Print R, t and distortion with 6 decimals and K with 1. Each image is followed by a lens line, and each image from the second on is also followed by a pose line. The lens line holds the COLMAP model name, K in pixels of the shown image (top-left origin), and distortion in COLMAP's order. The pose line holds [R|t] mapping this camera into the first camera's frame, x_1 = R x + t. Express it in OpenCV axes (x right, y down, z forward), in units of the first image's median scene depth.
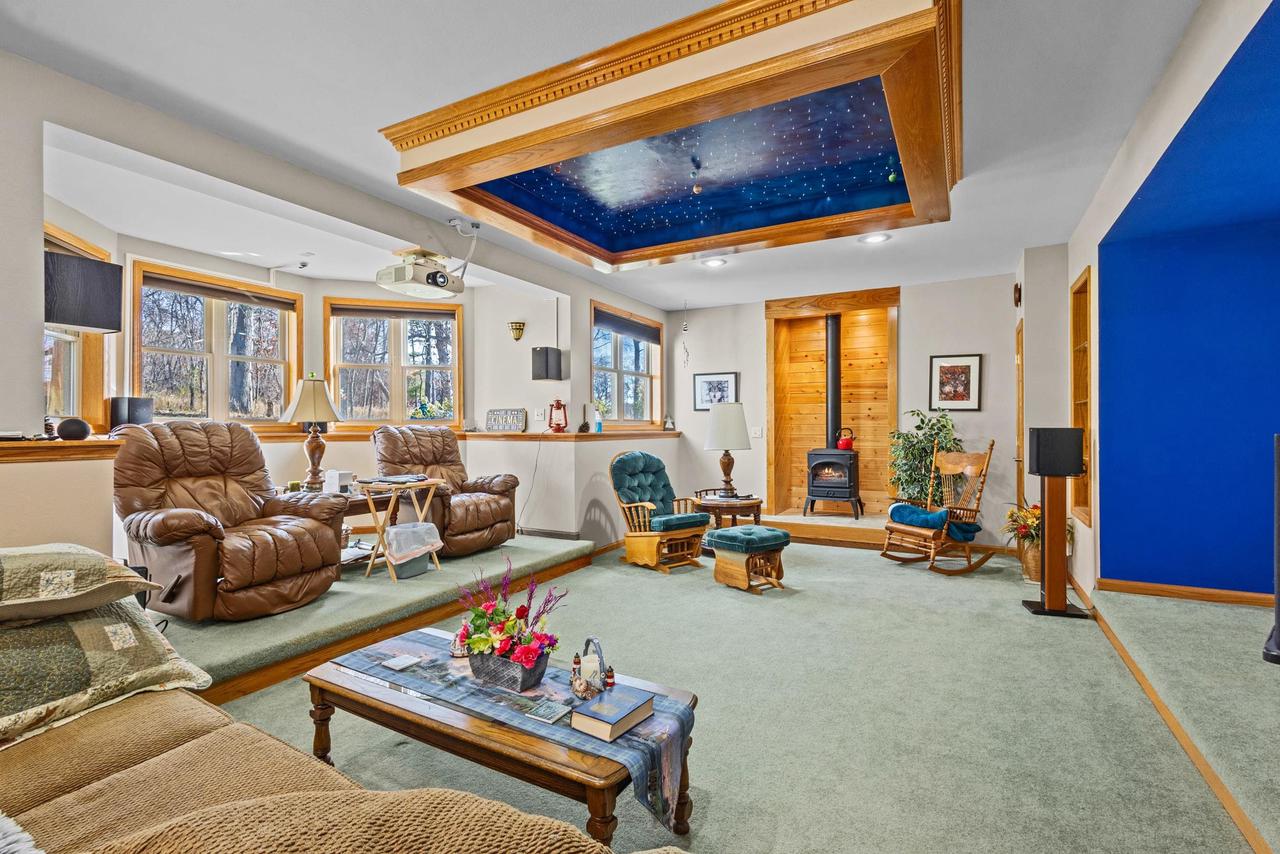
lens RADIAL K [[590.9, 0, 629.9], [0, 590.9, 433.5], [0, 0, 1]] dist [0.011659, -0.002977]
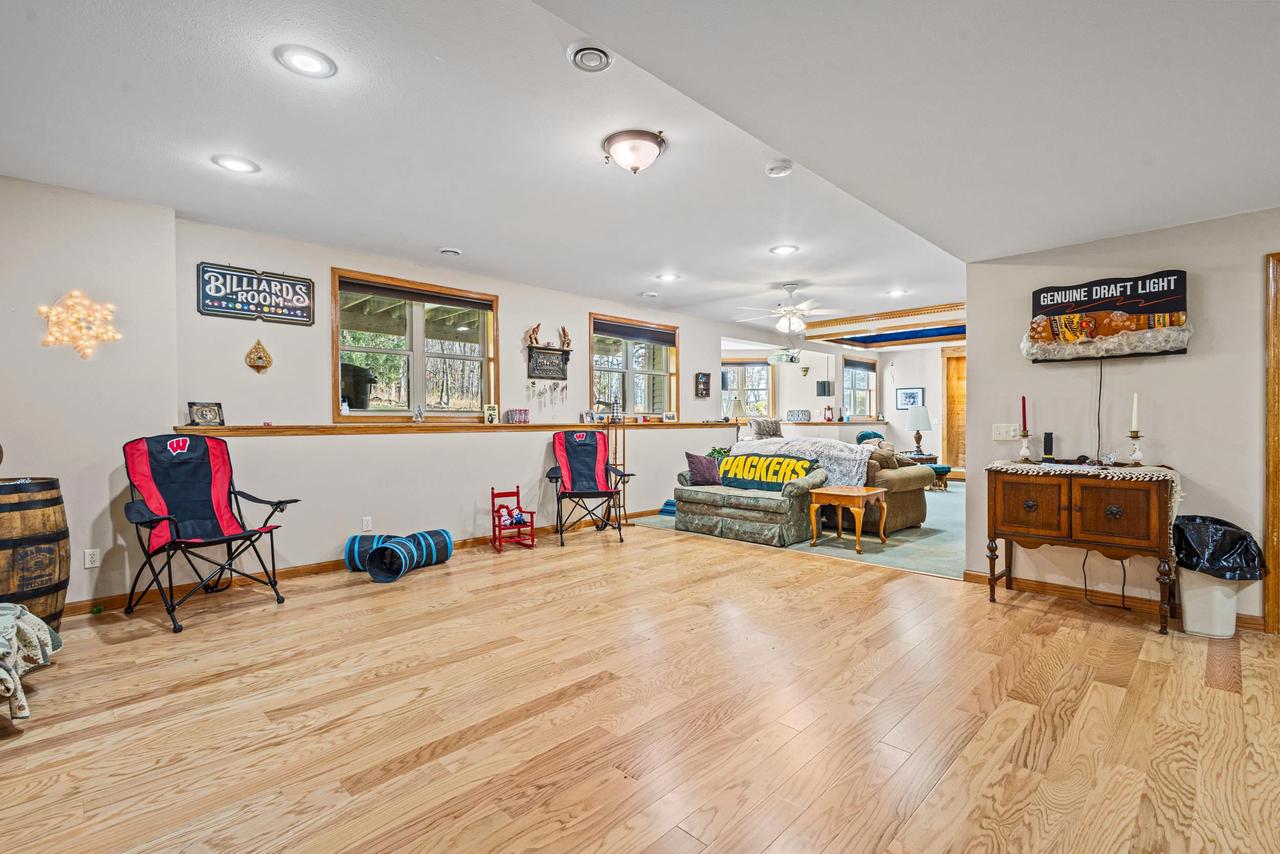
lens RADIAL K [[590.9, 0, 630.3], [0, 590.9, 421.0], [0, 0, 1]] dist [0.011659, -0.002977]
pose [[0.963845, 0.006945, -0.266373, -0.222461], [-0.006379, 0.999975, 0.002992, -0.005253], [0.266388, -0.001184, 0.963865, -1.100512]]
